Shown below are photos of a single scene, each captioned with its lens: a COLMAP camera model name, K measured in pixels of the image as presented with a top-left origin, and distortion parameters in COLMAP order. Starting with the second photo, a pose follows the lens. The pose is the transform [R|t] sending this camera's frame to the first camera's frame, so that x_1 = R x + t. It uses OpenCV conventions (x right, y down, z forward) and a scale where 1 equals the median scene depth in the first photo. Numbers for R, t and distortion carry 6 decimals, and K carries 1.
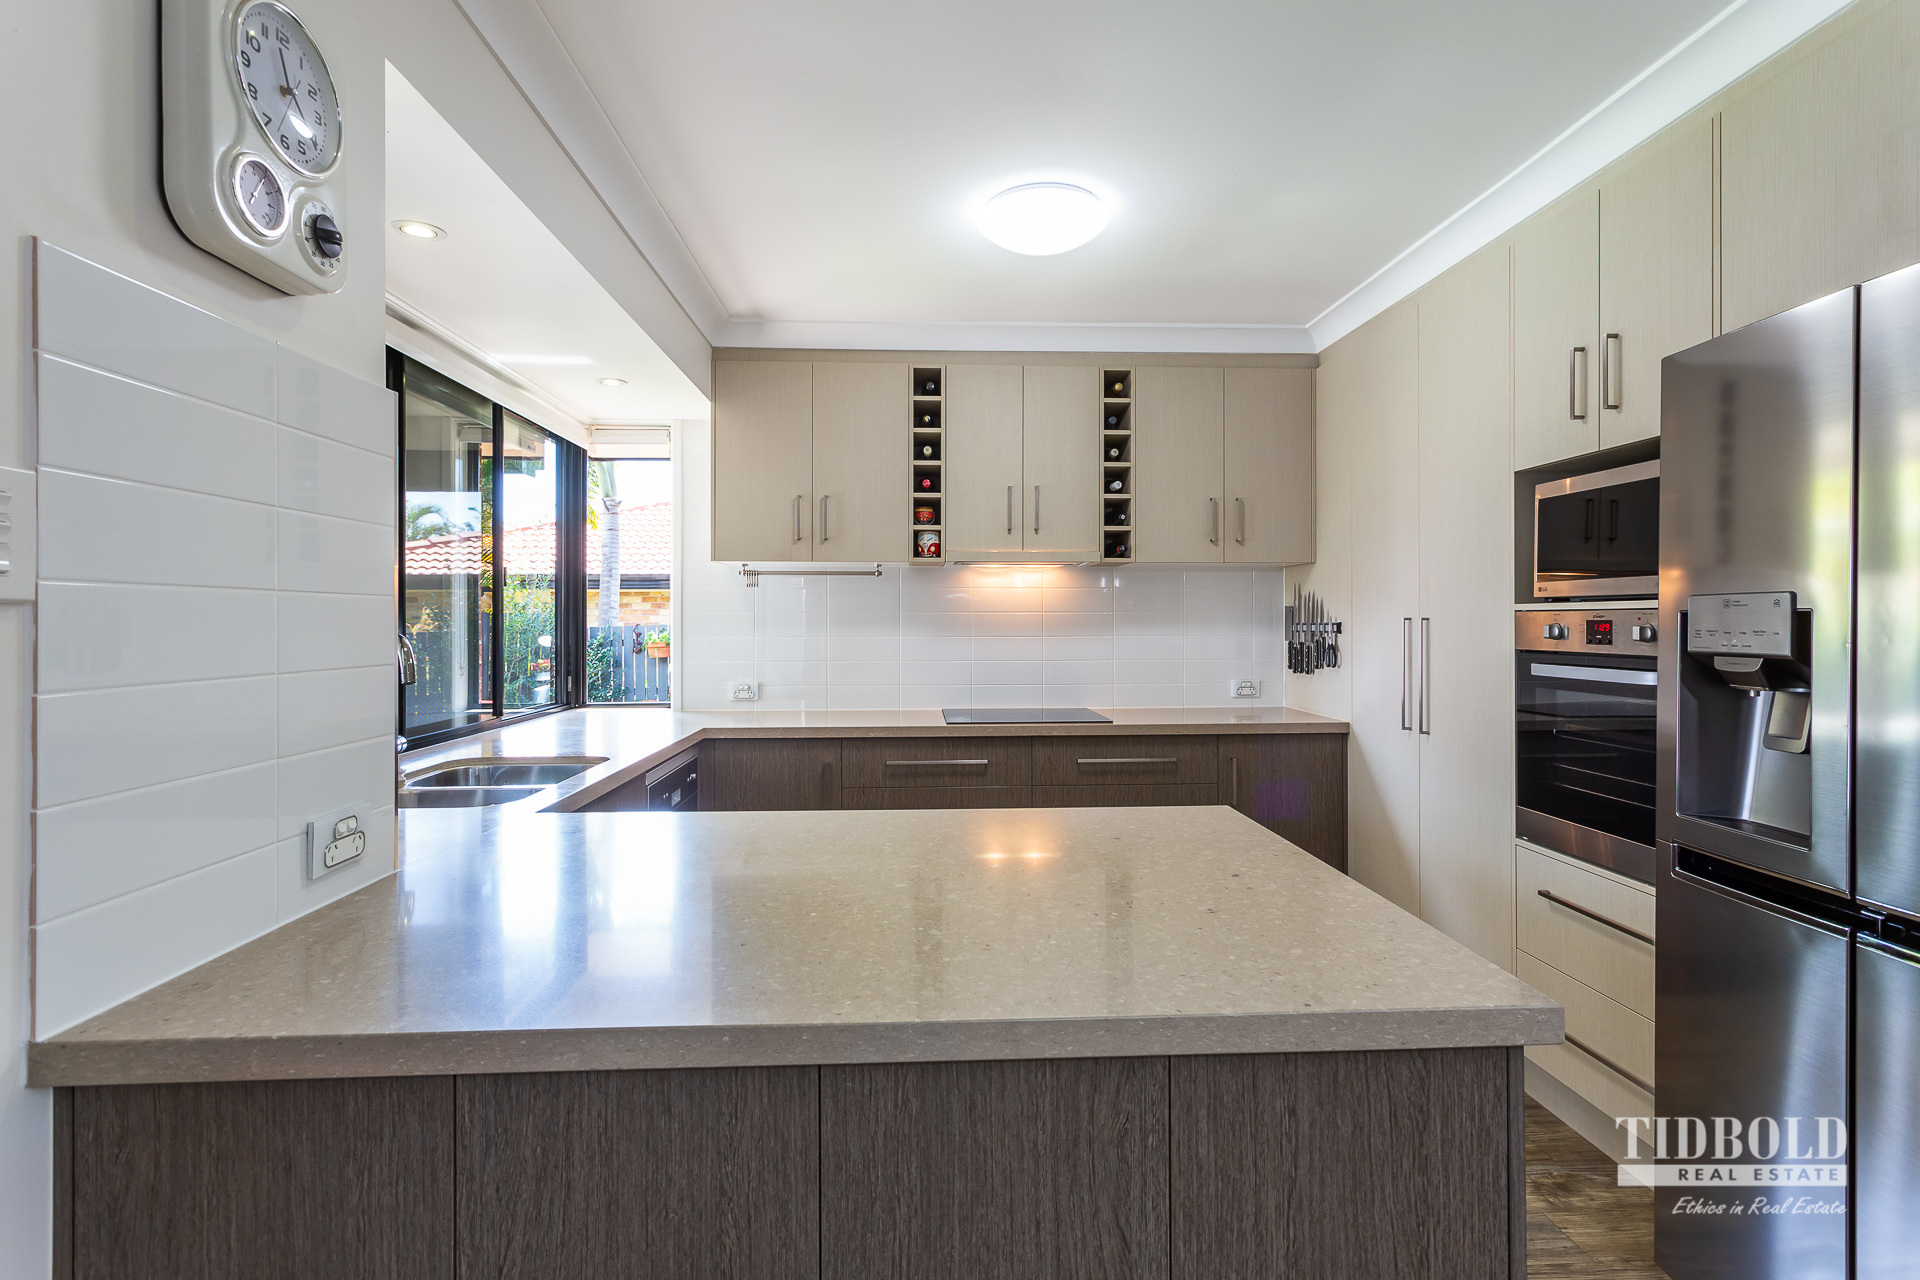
lens RADIAL K [[914.3, 0, 960.0], [0, 914.3, 640.0], [0, 0, 1]] dist [-0.000065, 0.000037]
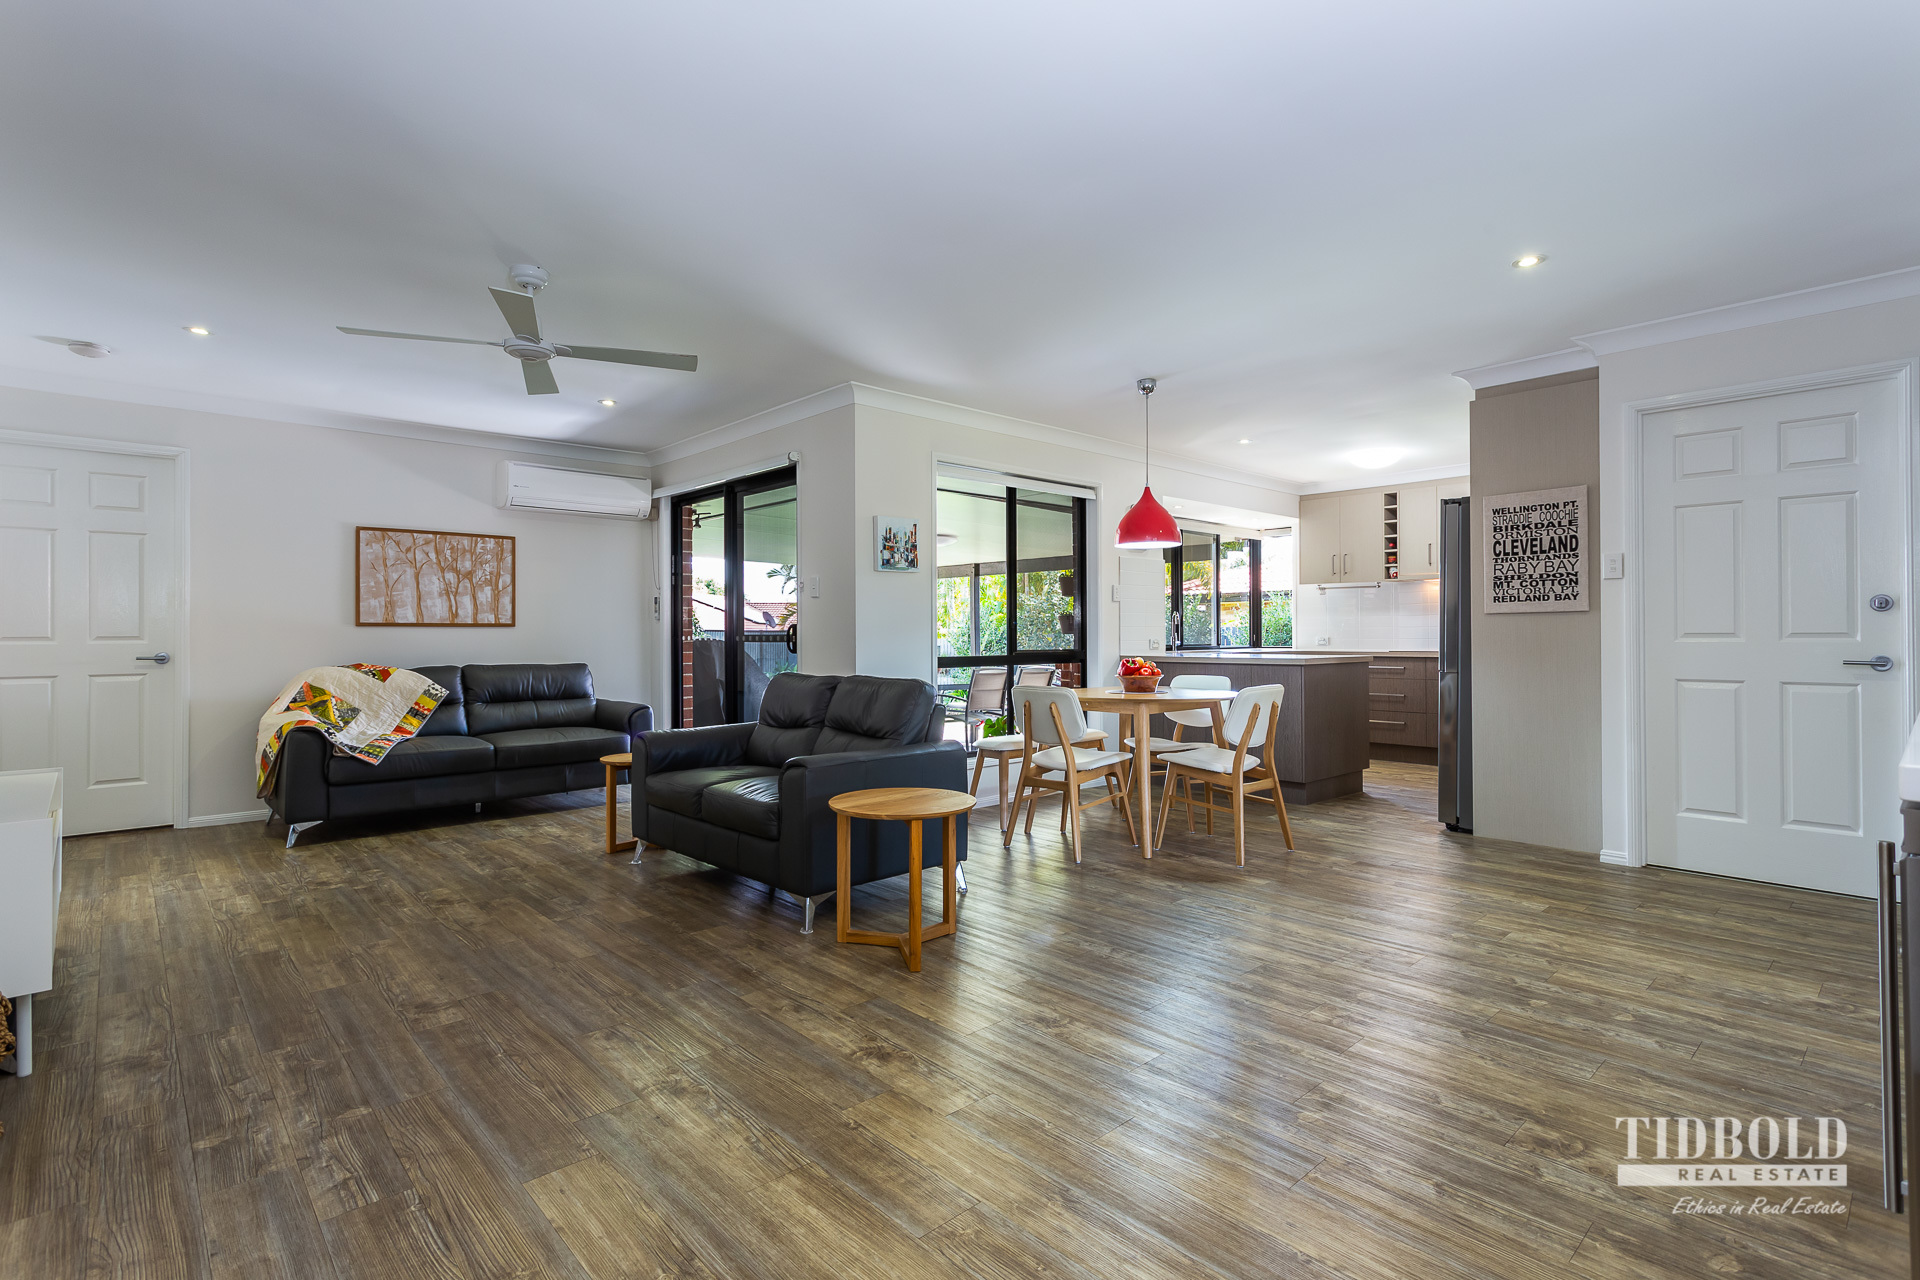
lens RADIAL K [[914.3, 0, 960.0], [0, 914.3, 640.0], [0, 0, 1]] dist [-0.000065, 0.000037]
pose [[0.641070, -0.008381, -0.767437, 0.978211], [0.005588, 0.999965, -0.006253, 0.064556], [0.767462, -0.000280, 0.641094, -1.197325]]
